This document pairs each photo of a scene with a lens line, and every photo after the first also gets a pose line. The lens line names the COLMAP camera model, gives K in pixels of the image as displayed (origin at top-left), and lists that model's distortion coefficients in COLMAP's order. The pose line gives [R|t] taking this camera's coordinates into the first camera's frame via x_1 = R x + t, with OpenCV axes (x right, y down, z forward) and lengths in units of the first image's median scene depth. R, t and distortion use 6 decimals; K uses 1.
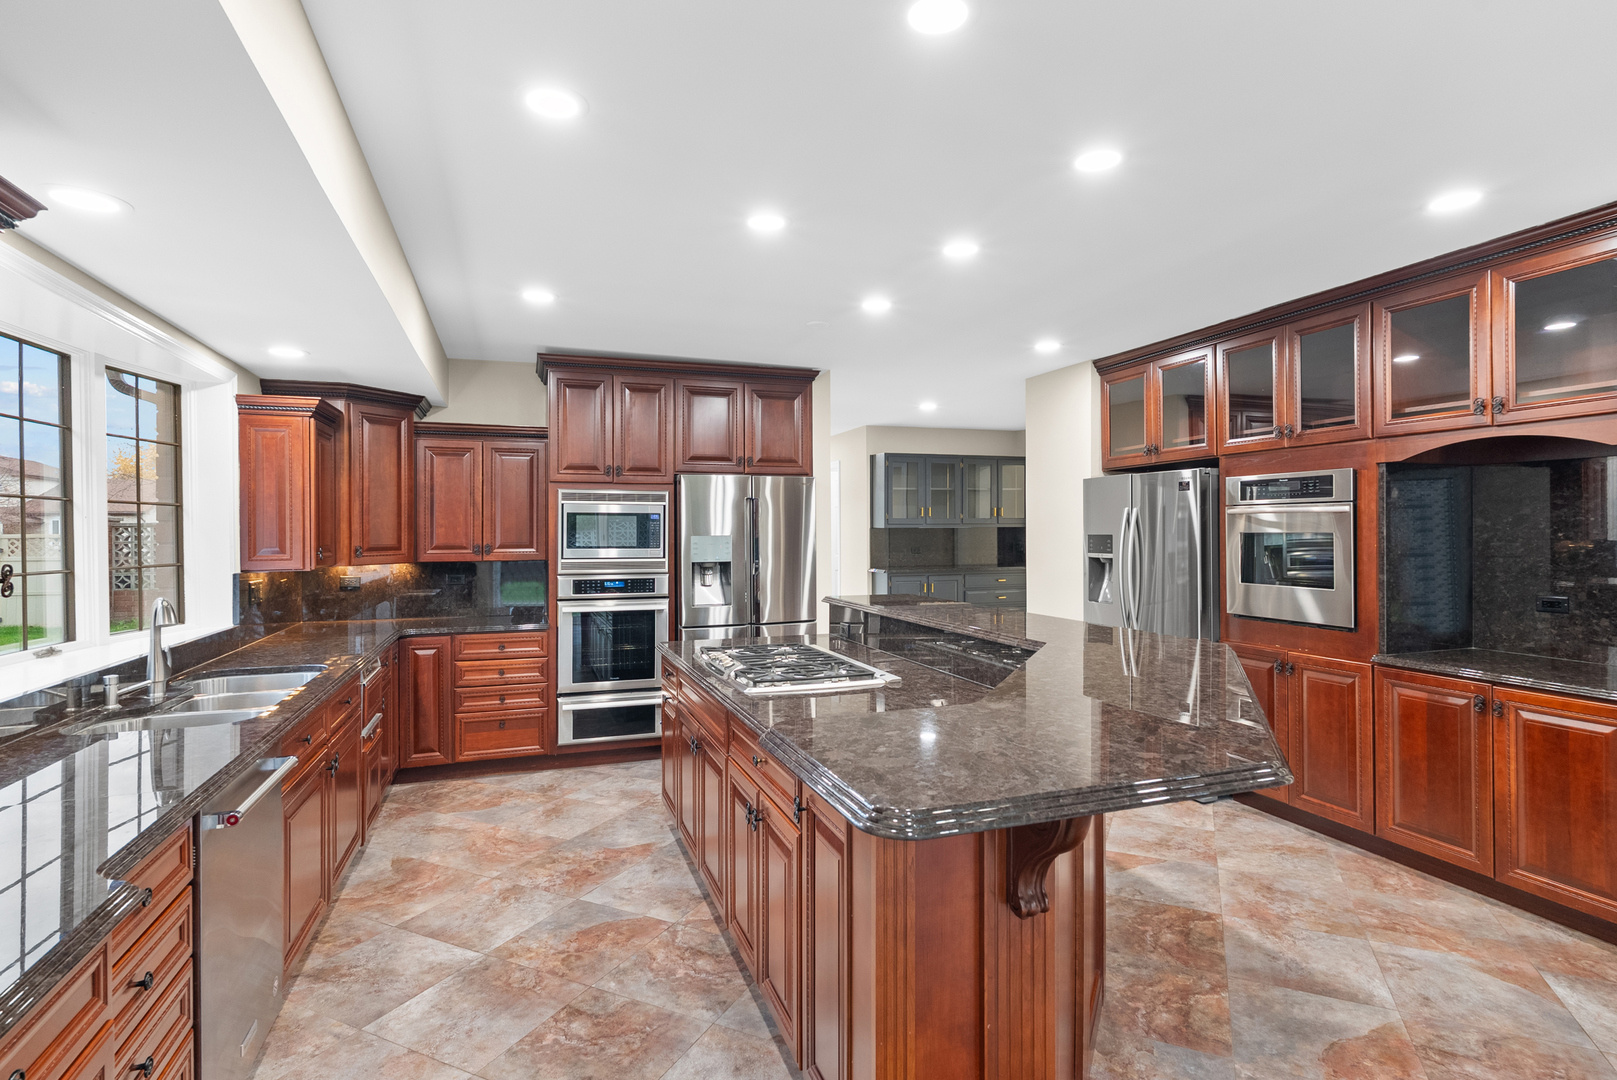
lens RADIAL K [[816.0, 0, 813.4], [0, 816.0, 530.5], [0, 0, 1]] dist [0.003618, 0.000323]
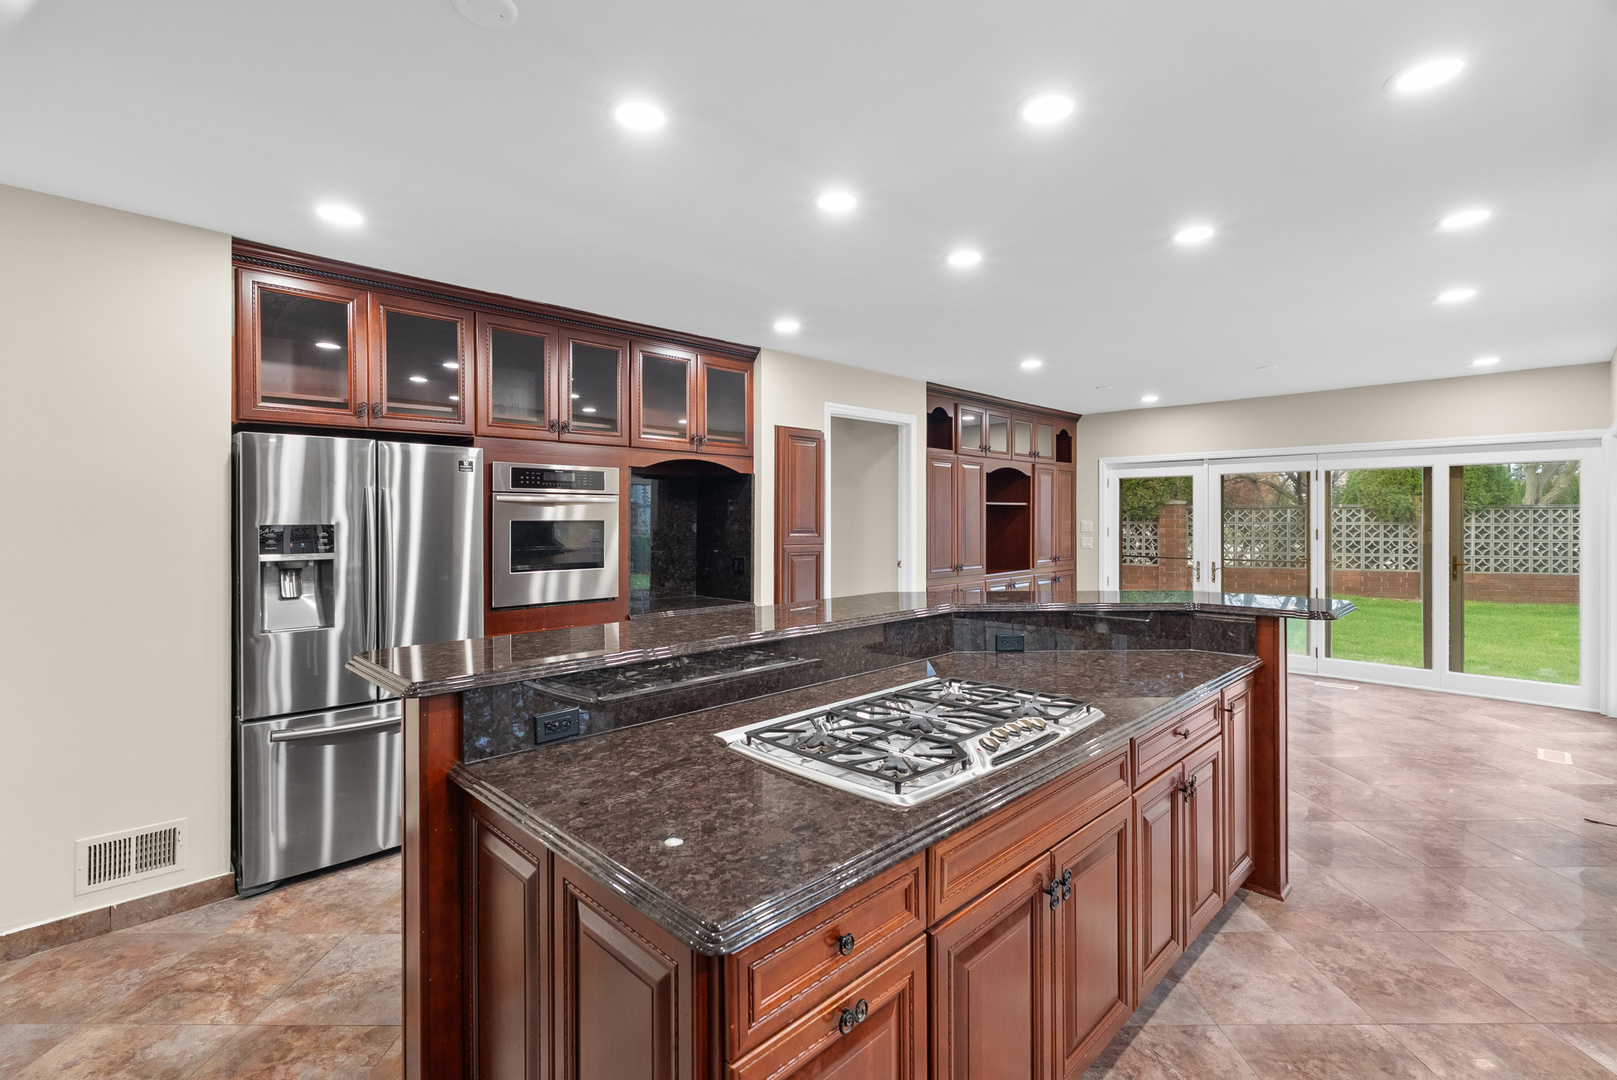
lens RADIAL K [[736.3, 0, 801.7], [0, 736.3, 527.5], [0, 0, 1]] dist [0.000207, 0.000275]
pose [[-0.424506, -0.006176, 0.905404, -0.468664], [0.003253, 0.999960, 0.008347, 0.004958], [-0.905419, 0.006489, -0.424469, 1.215107]]
